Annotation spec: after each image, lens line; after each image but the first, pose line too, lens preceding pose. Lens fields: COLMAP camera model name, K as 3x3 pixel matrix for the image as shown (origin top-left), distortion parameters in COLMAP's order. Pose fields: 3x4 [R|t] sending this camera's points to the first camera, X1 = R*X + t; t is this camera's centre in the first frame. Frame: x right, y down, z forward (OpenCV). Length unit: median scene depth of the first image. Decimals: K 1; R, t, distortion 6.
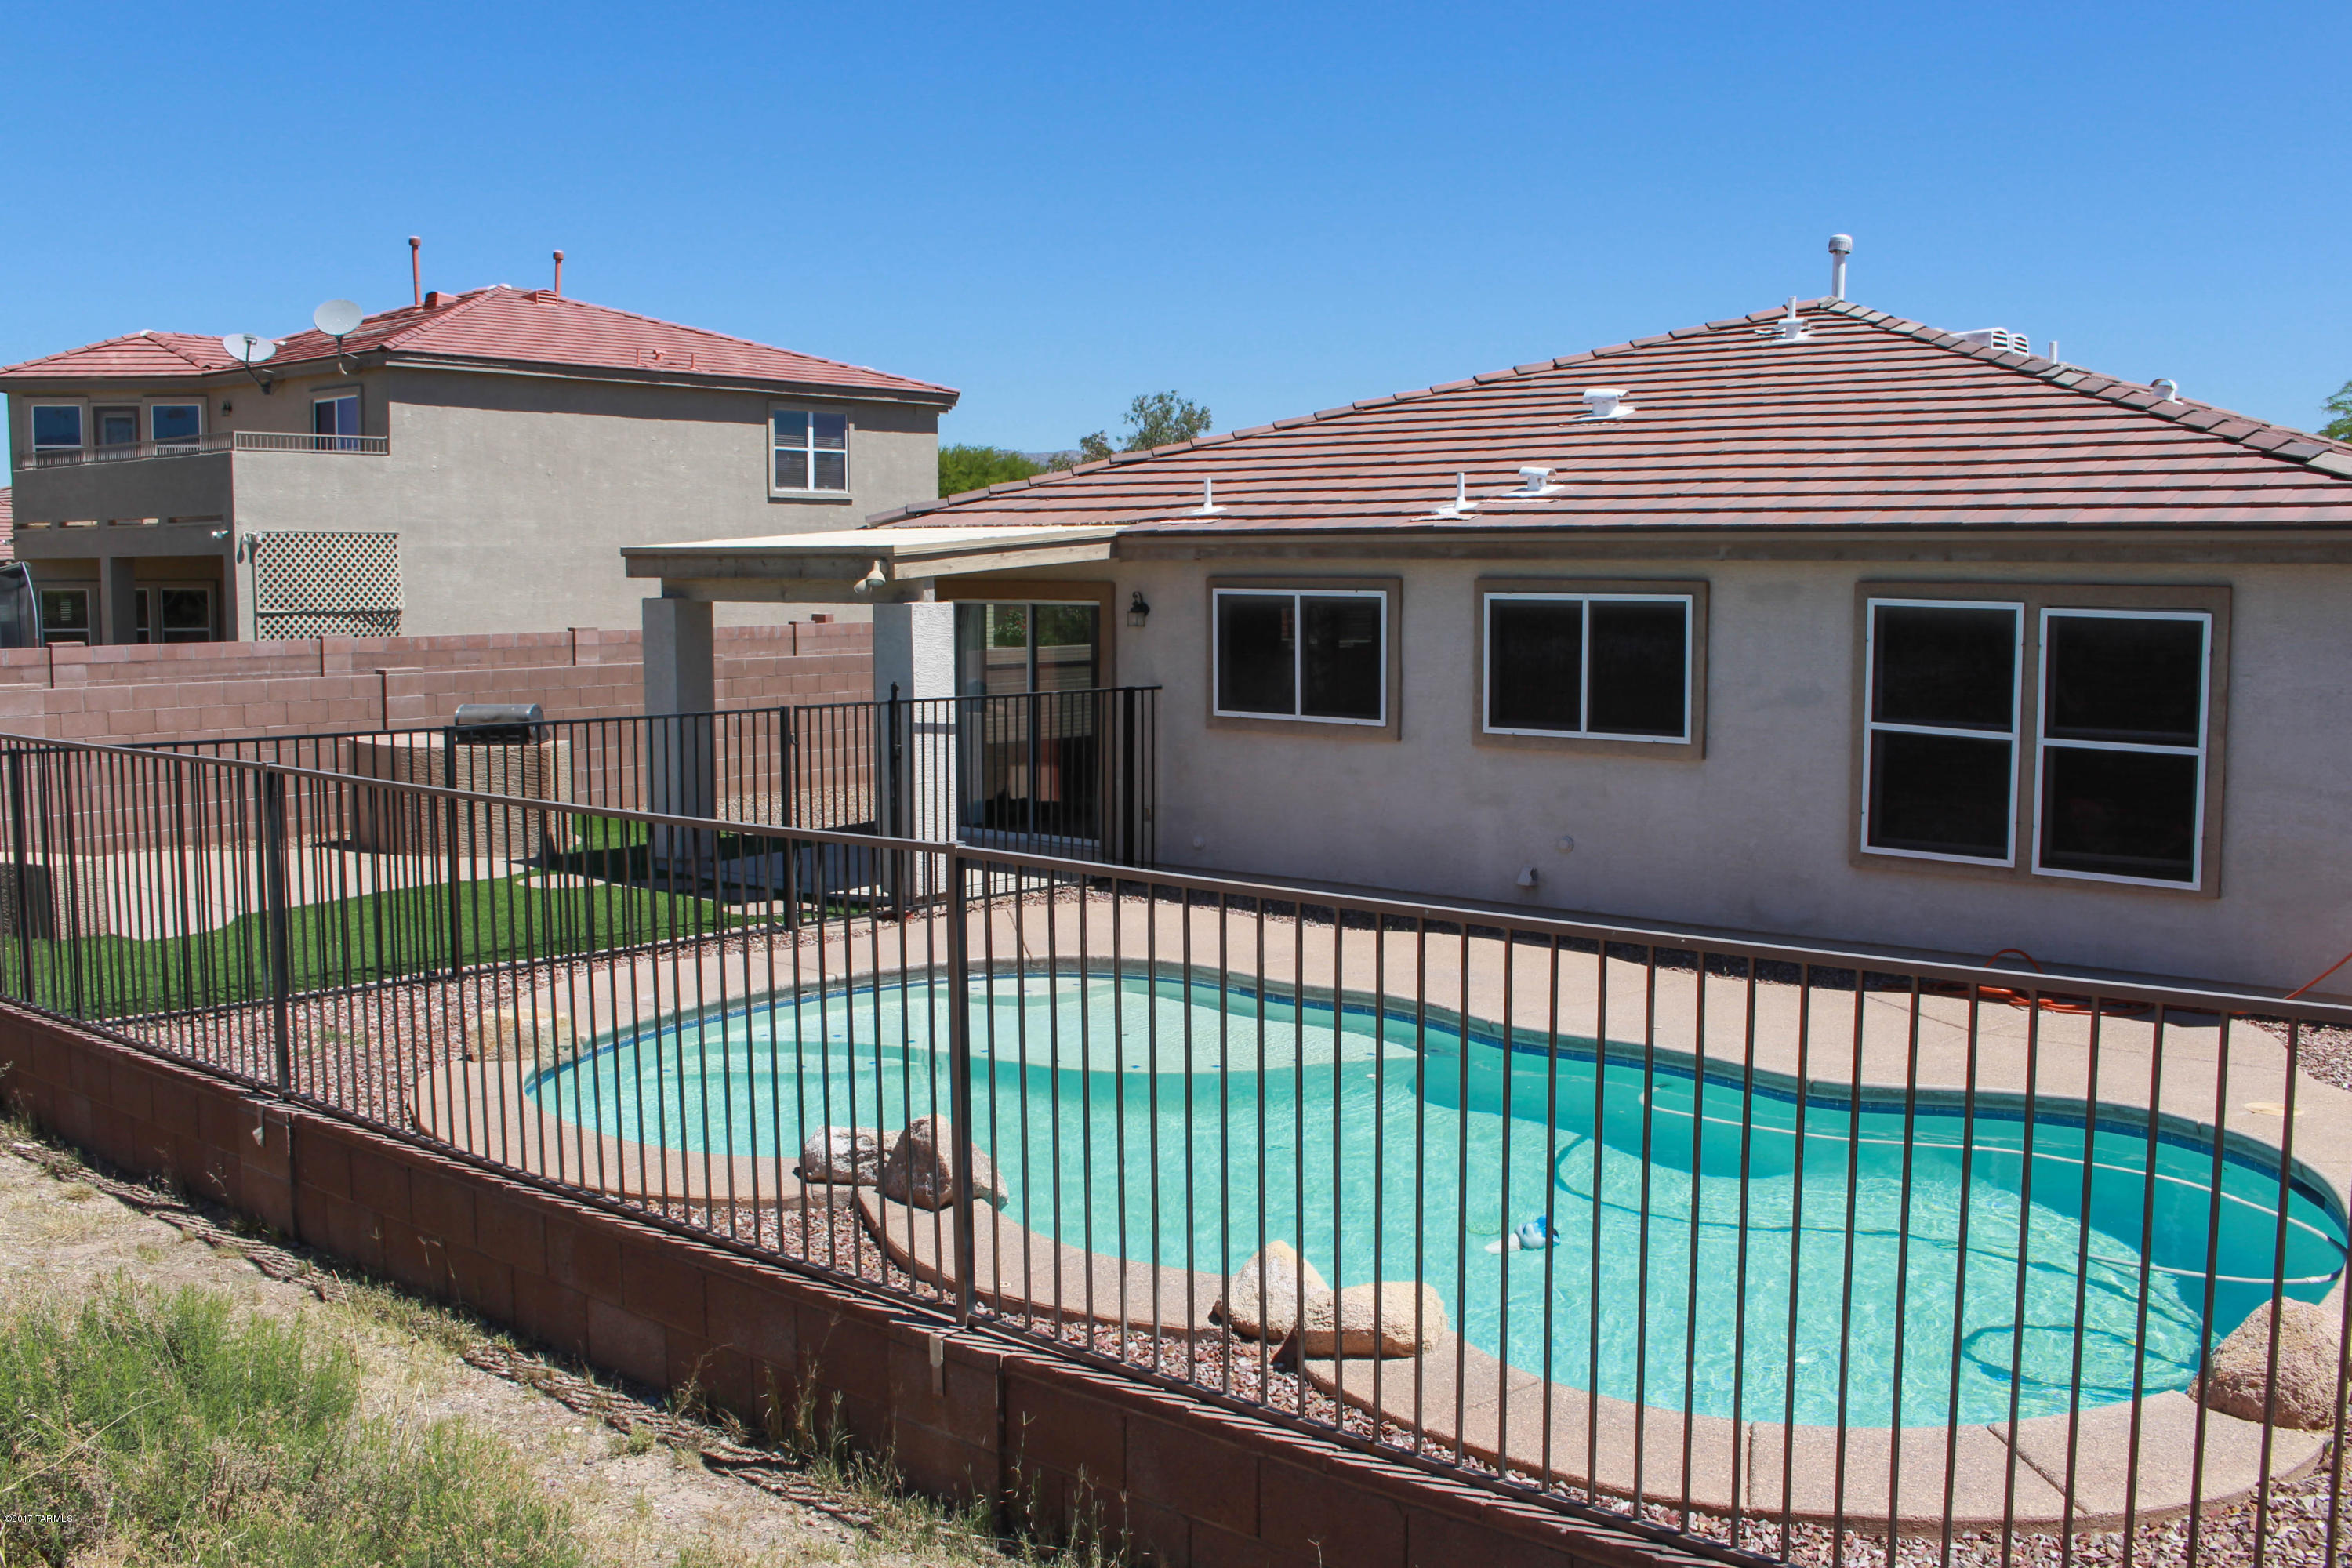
lens RADIAL K [[2261.9, 0, 1179.2], [0, 2261.9, 801.8], [0, 0, 1]] dist [-0.086795, 0.000000]
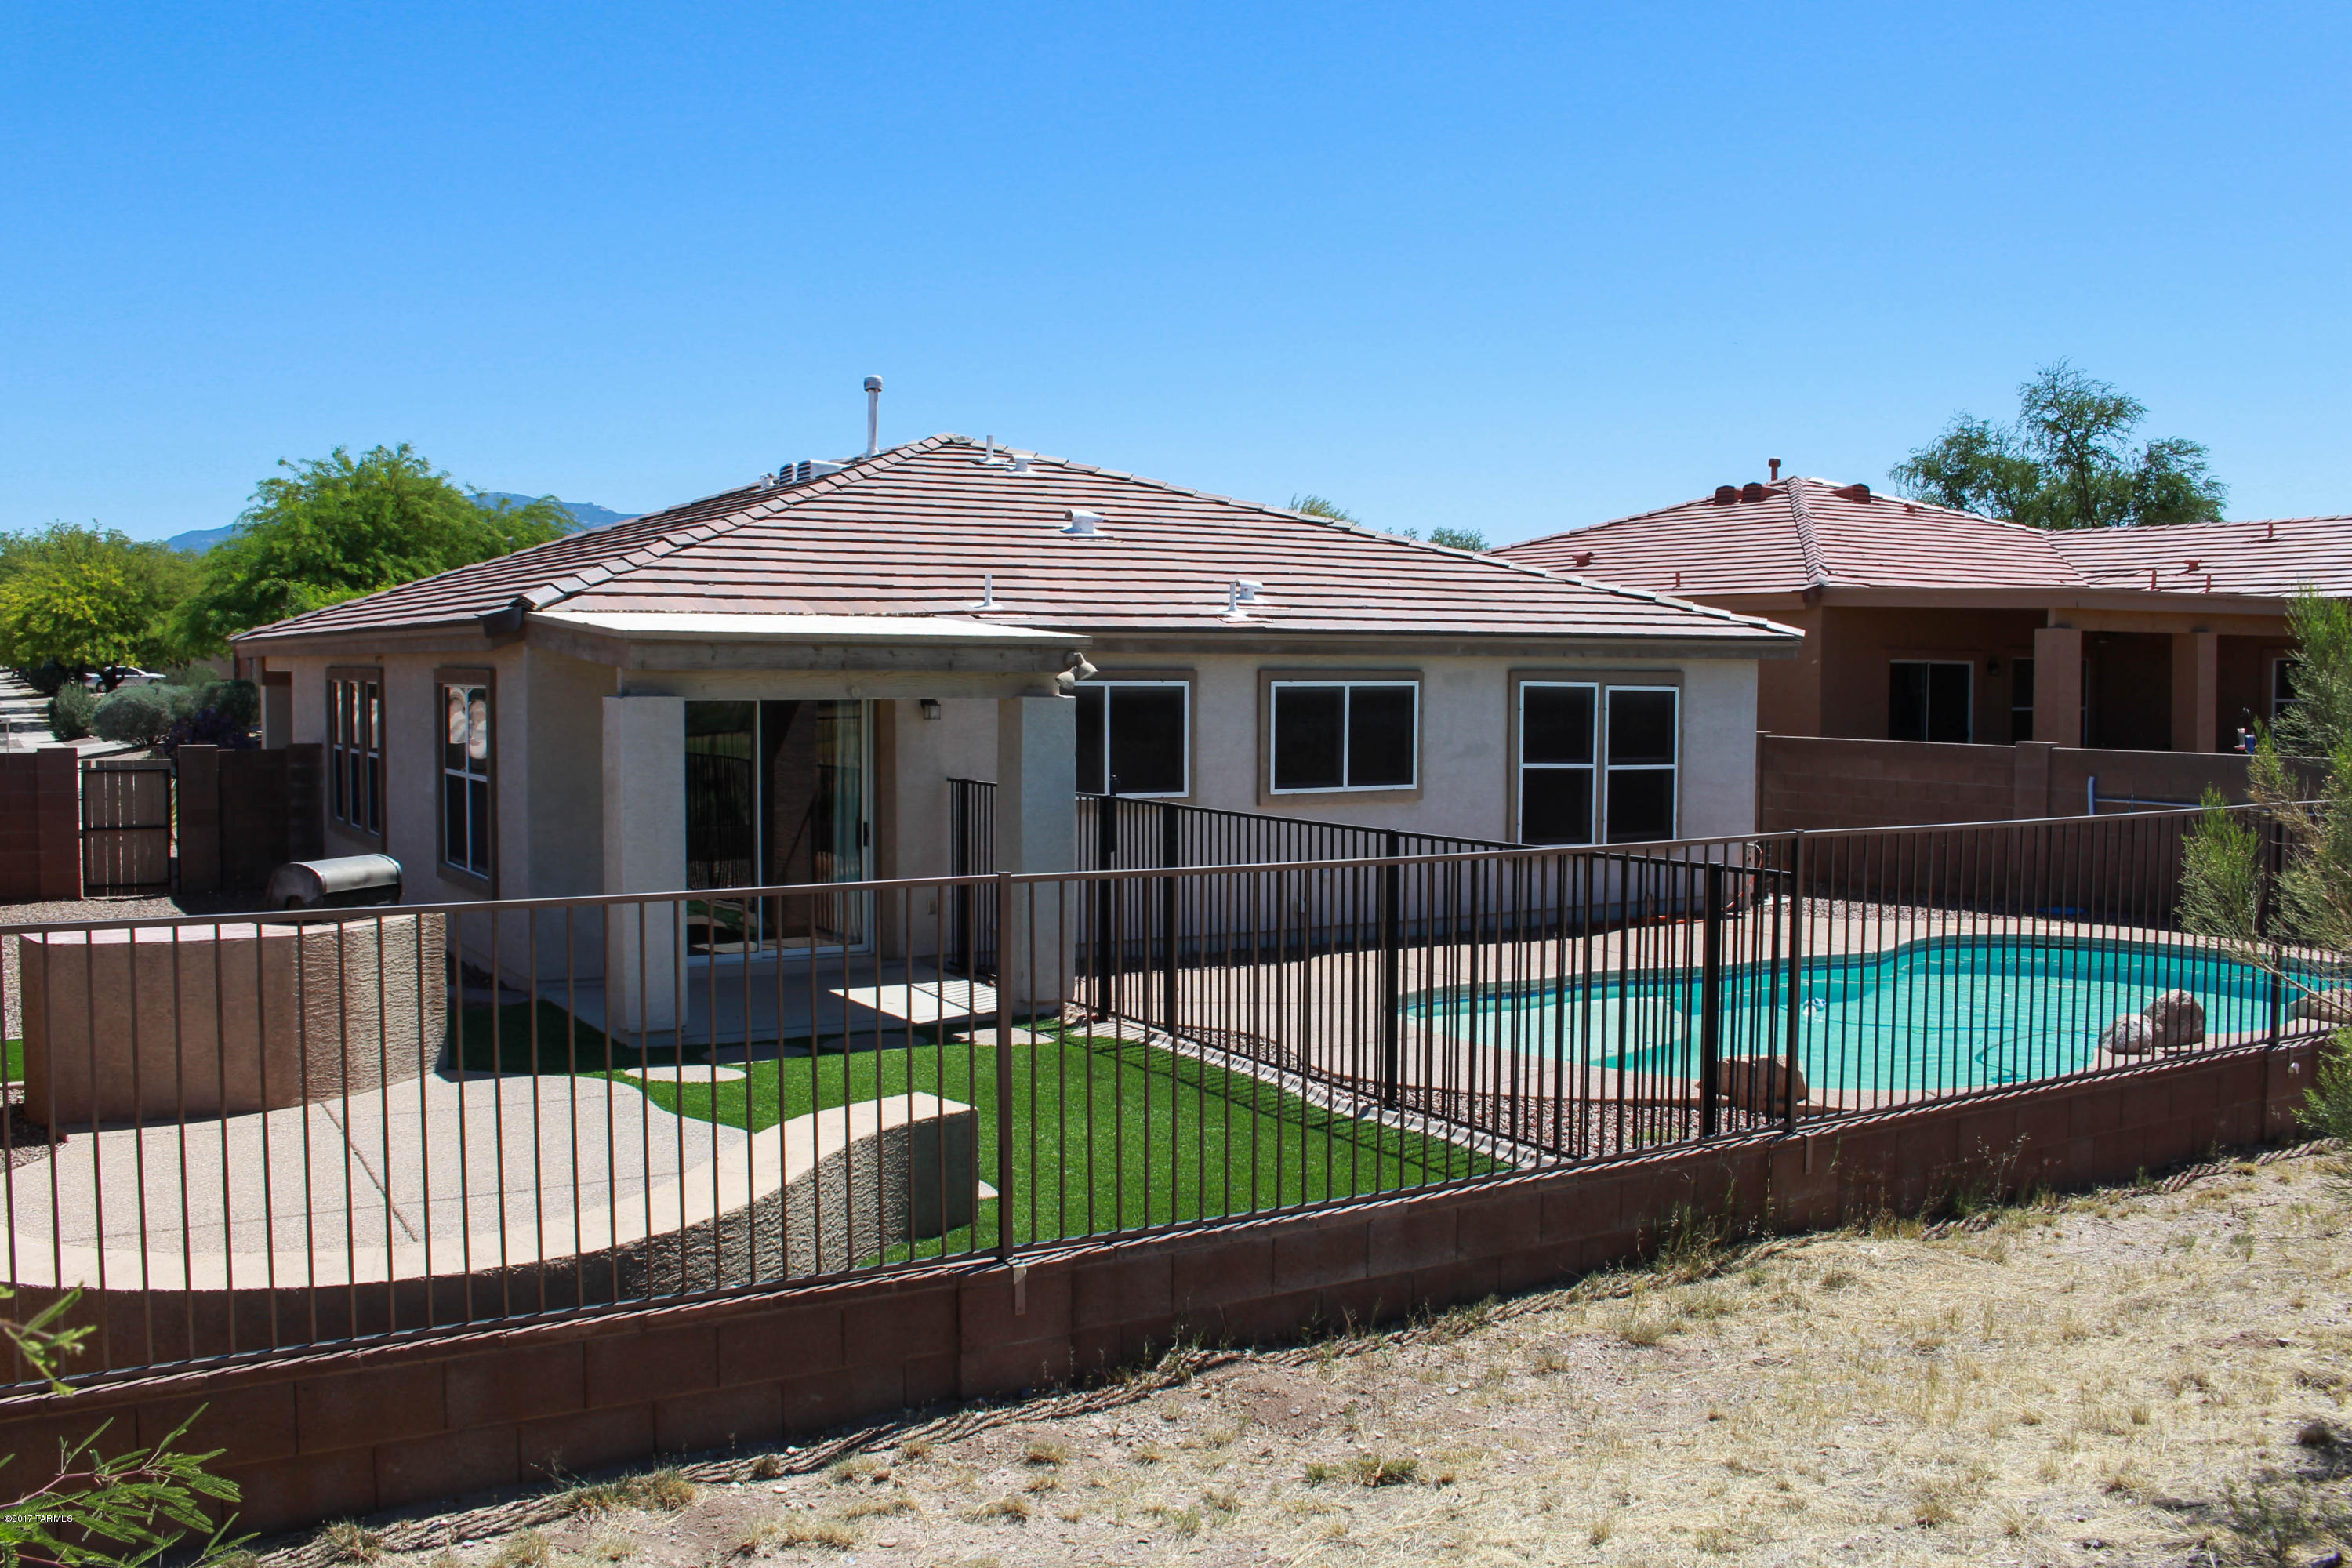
lens RADIAL K [[2099.0, 0, 1162.3], [0, 2099.0, 781.1], [0, 0, 1]] dist [-0.117727, 0.034733]
pose [[0.326936, -0.050615, 0.943690, -1.047834], [0.097737, 0.995021, 0.019507, -0.071355], [-0.939979, 0.085856, 0.330256, 0.730143]]
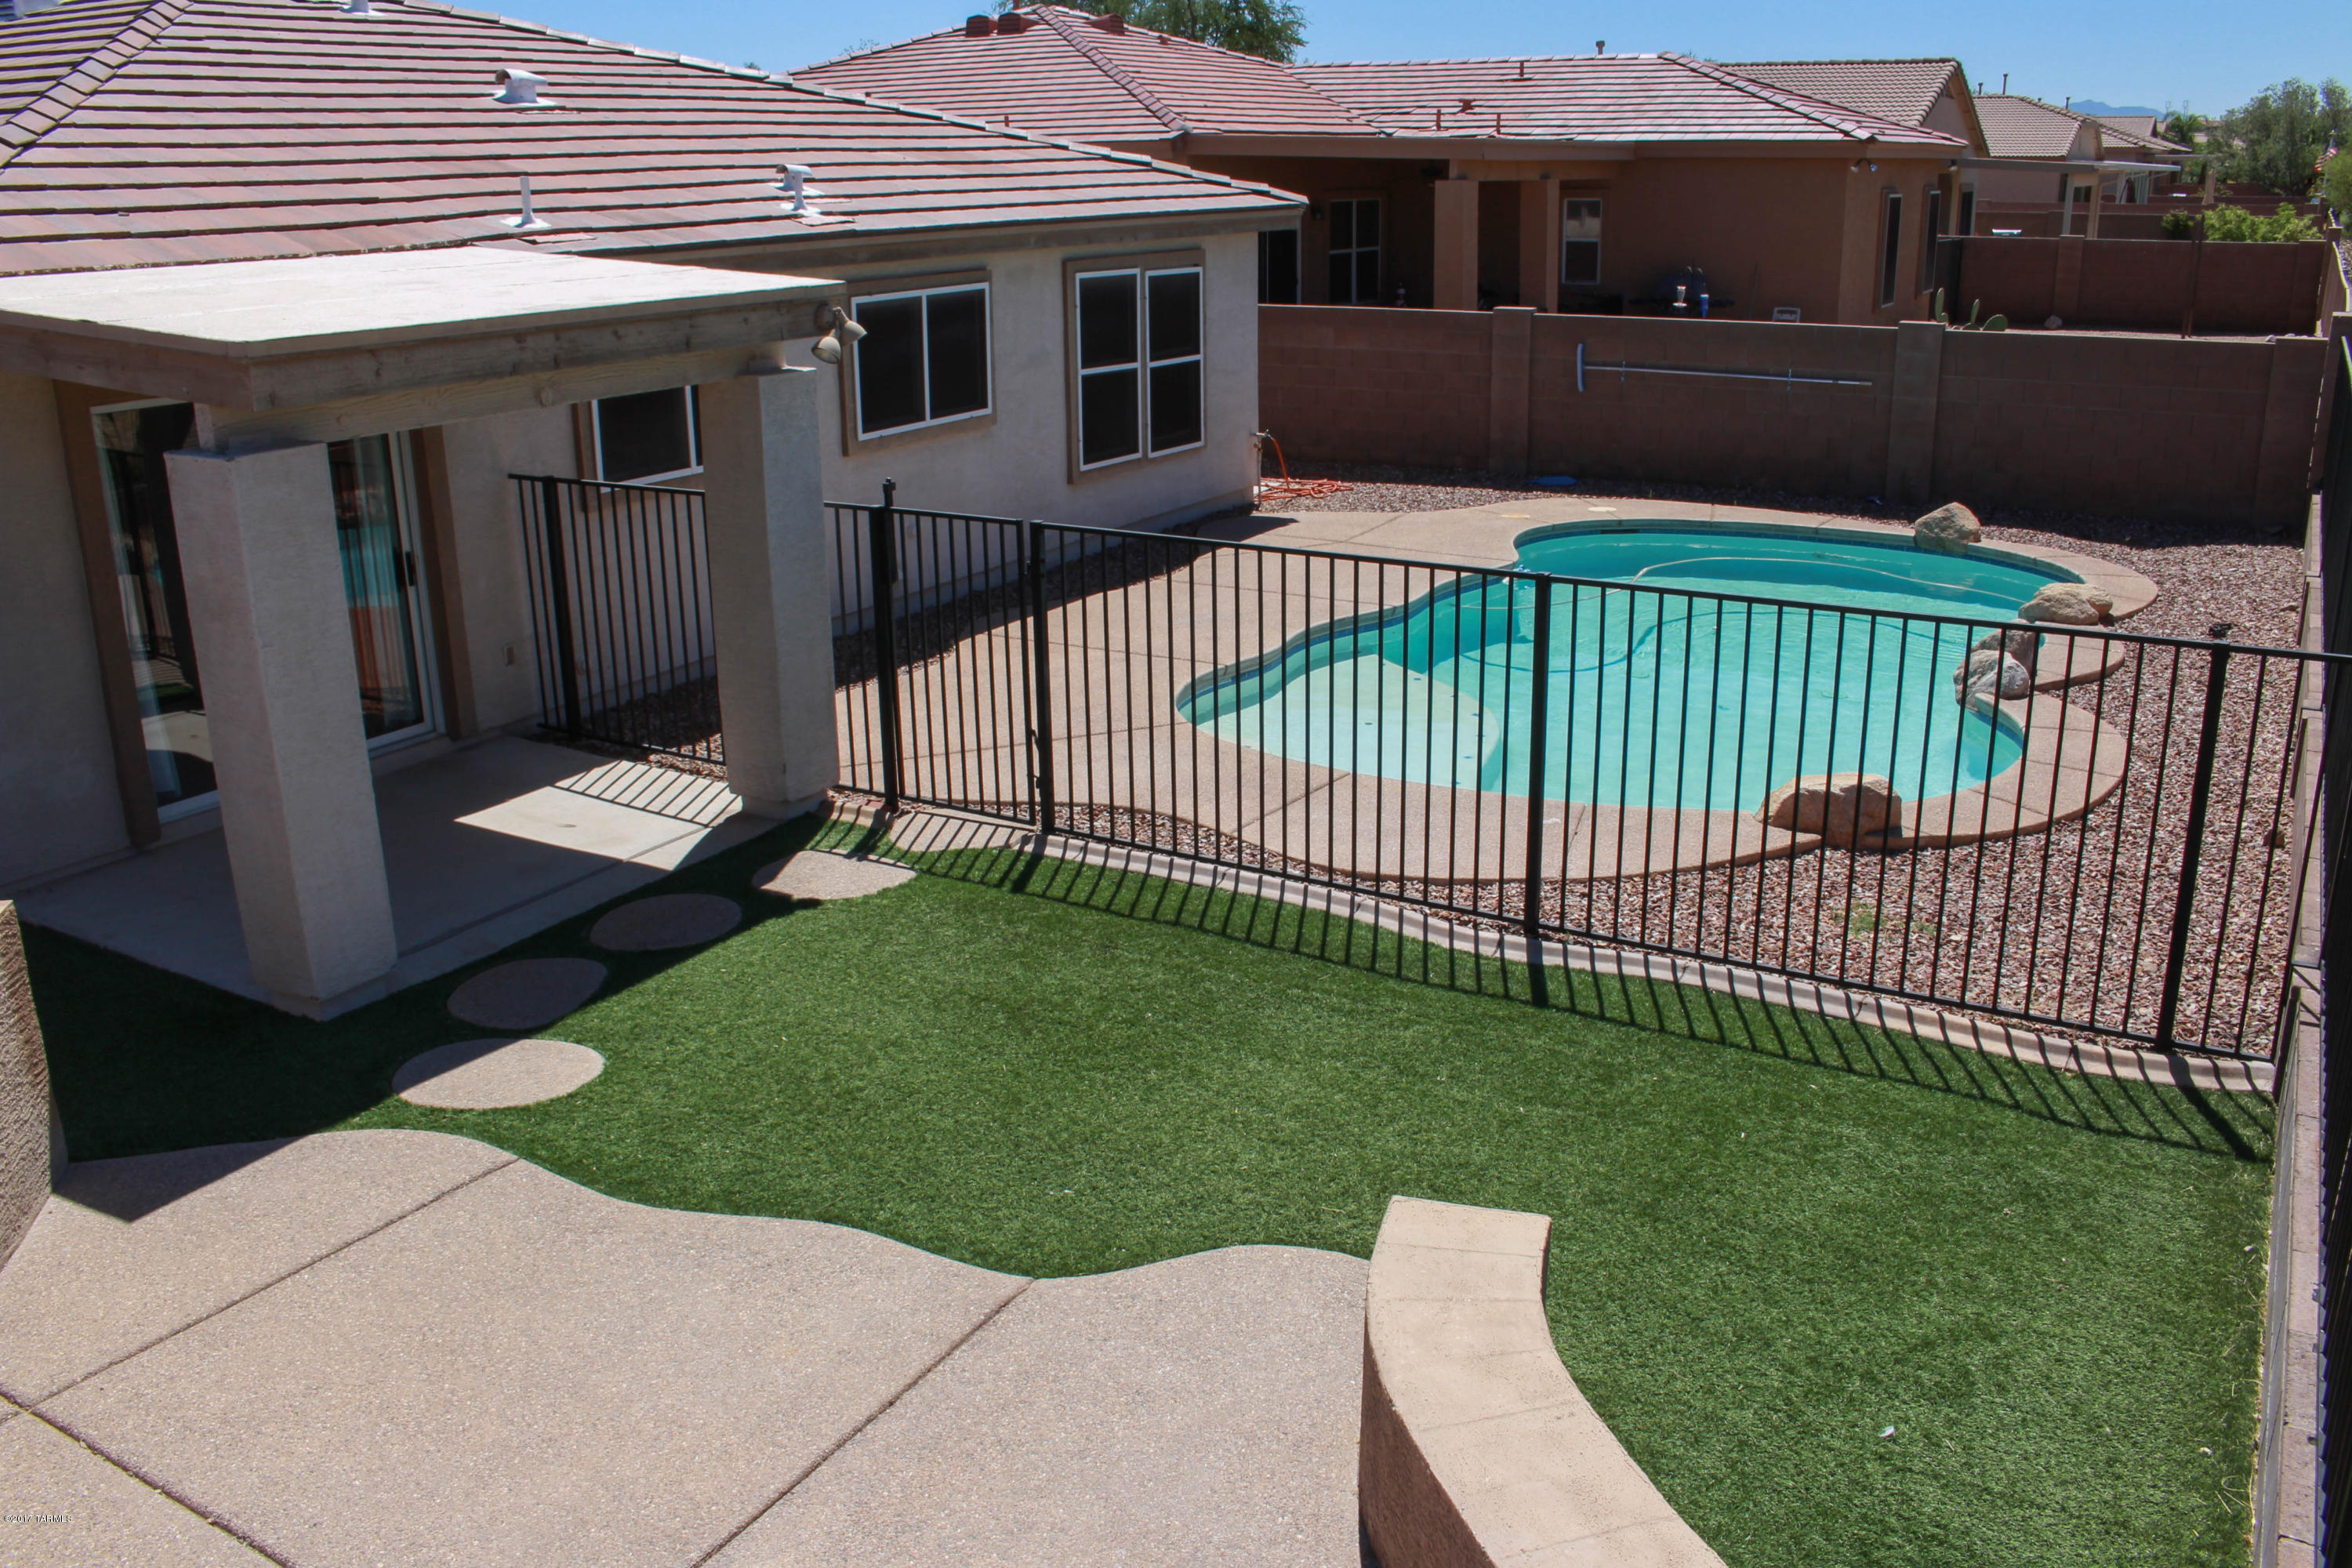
lens RADIAL K [[1948.9, 0, 1171.8], [0, 1948.9, 773.4], [0, 0, 1]] dist [-0.155606, 0.125602]
pose [[-0.173690, -0.294773, 0.939649, -0.780486], [0.119774, 0.940746, 0.317256, -0.156952], [-0.977490, 0.167650, -0.128093, 1.079879]]
